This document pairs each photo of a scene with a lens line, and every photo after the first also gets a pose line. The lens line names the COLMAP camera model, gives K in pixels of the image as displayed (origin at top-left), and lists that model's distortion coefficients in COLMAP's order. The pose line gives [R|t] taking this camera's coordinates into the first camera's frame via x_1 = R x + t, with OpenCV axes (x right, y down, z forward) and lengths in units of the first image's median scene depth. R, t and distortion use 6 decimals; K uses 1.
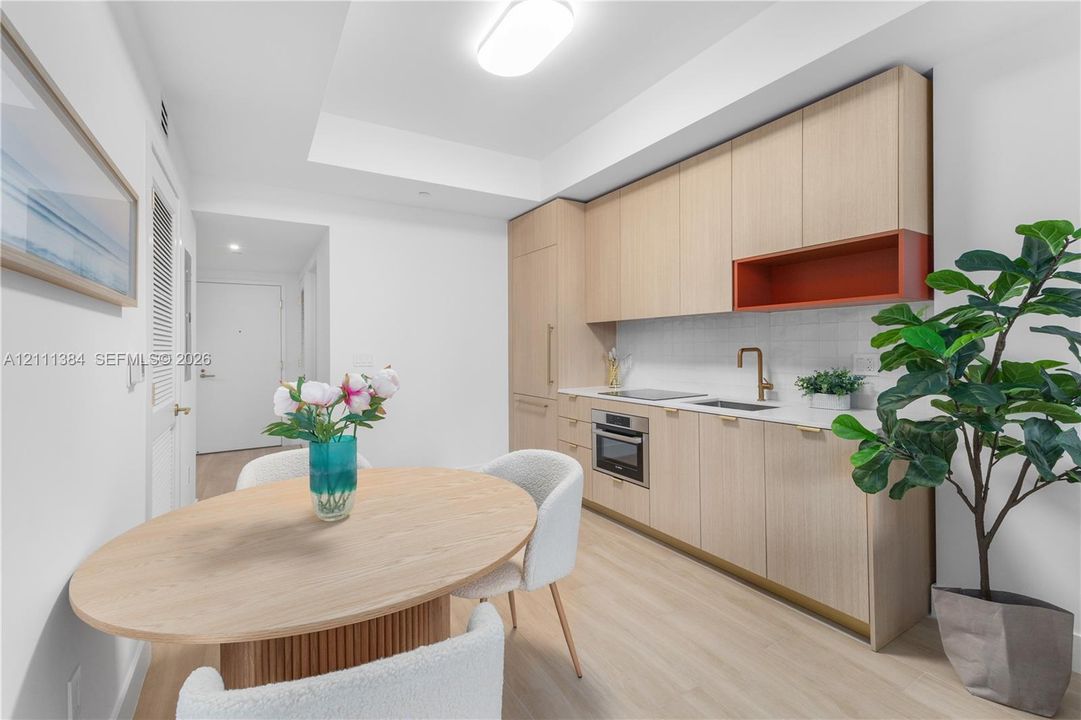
lens RADIAL K [[472.2, 0, 540.2], [0, 472.2, 351.2], [0, 0, 1]] dist [0.002535, 0.000029]
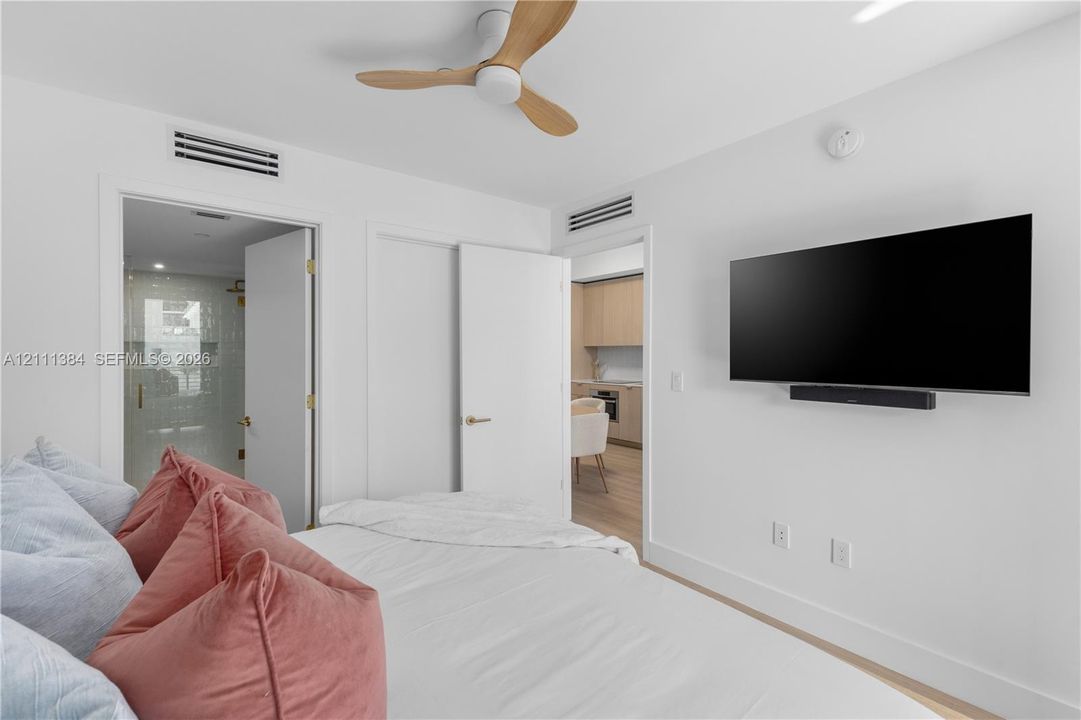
lens RADIAL K [[472.2, 0, 540.2], [0, 472.2, 351.2], [0, 0, 1]] dist [0.002535, 0.000029]
pose [[0.993760, 0.008406, 0.111222, -0.324041], [-0.007775, 0.999951, -0.006106, -0.028710], [-0.111268, 0.005203, 0.993777, -0.986666]]
